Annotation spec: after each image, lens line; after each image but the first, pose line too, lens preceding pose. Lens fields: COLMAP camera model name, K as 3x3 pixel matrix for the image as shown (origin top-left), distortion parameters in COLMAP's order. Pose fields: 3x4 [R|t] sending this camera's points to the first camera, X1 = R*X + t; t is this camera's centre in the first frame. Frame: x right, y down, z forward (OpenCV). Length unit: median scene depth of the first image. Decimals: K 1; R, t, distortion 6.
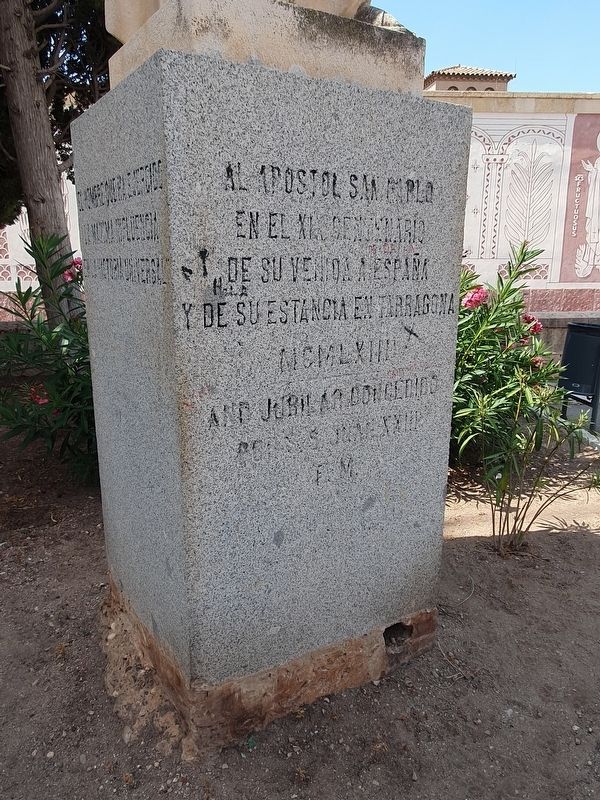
lens RADIAL K [[642.6, 0, 299.4], [0, 642.6, 401.9], [0, 0, 1]] dist [-0.005197, -0.000806]
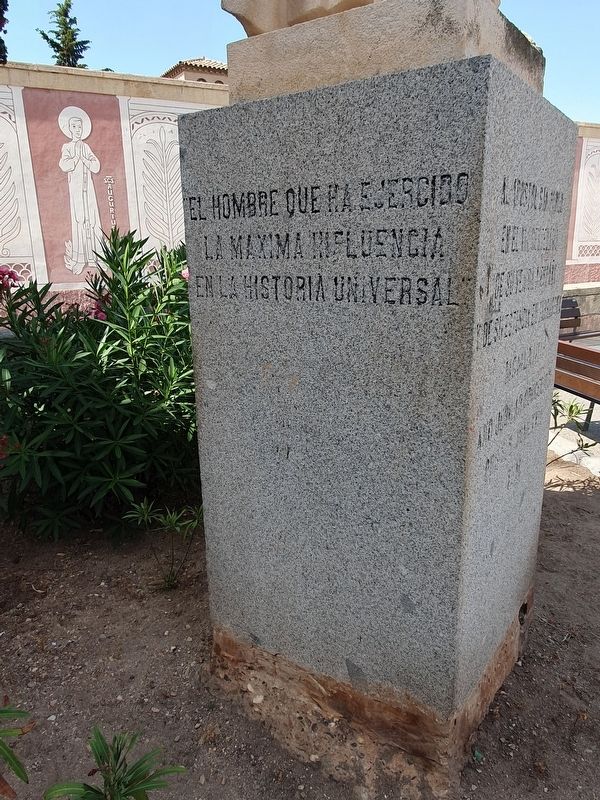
lens RADIAL K [[642.6, 0, 300.7], [0, 642.6, 397.7], [0, 0, 1]] dist [-0.005197, -0.000806]
pose [[0.906577, -0.120246, 0.404548, -0.623259], [0.115952, 0.992631, 0.035200, -0.083135], [-0.405799, 0.014996, 0.913839, 0.181910]]
